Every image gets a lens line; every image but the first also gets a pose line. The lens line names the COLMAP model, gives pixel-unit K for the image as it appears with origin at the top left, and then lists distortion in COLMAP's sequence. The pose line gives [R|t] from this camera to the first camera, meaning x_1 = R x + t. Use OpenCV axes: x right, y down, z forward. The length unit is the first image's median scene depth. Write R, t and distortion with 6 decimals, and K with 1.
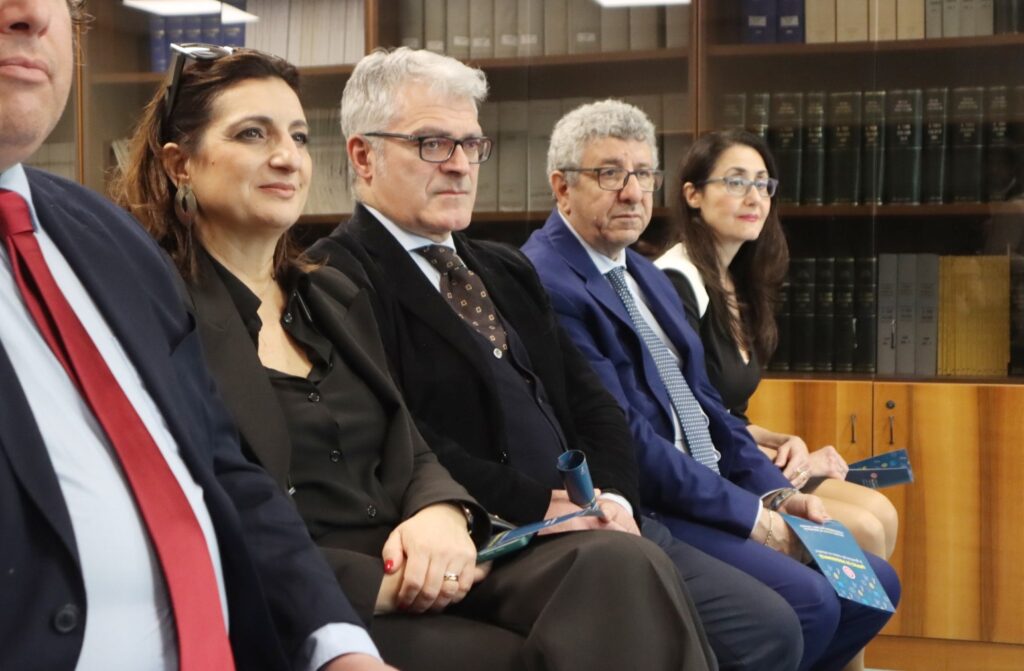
lens RADIAL K [[1519.4, 0, 511.8], [0, 1519.4, 334.8], [0, 0, 1]] dist [-0.027006, 0.000000]
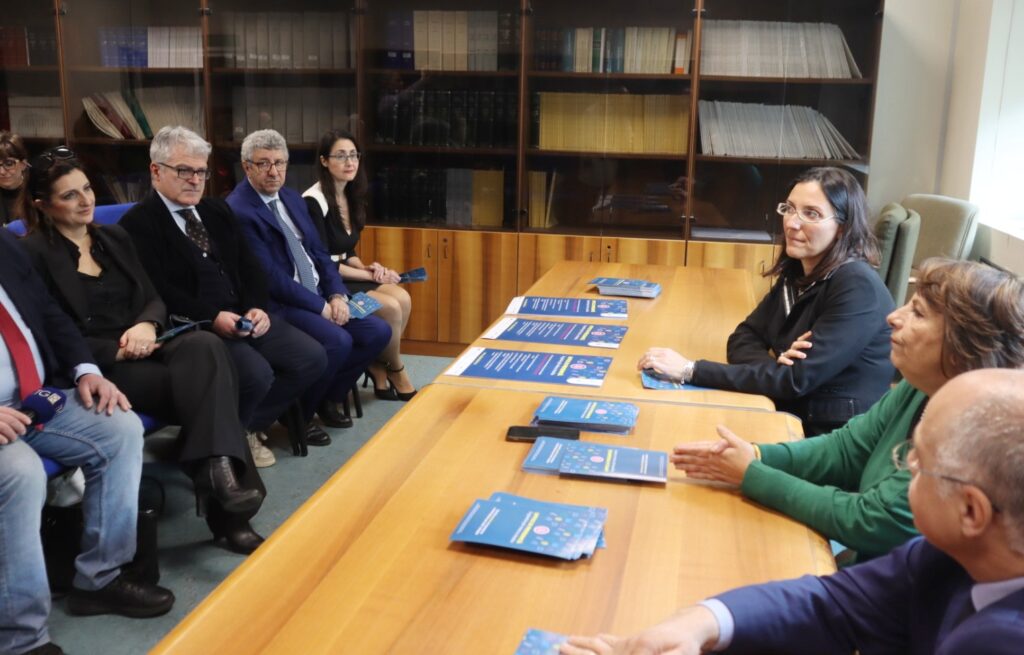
lens RADIAL K [[871.3, 0, 512.8], [0, 871.3, 327.4], [0, 0, 1]] dist [-0.063118, -0.006411]
pose [[0.991136, -0.008797, 0.132558, 0.265855], [-0.018934, 0.978265, 0.206490, -0.141038], [-0.131493, -0.207170, 0.969428, -0.414591]]
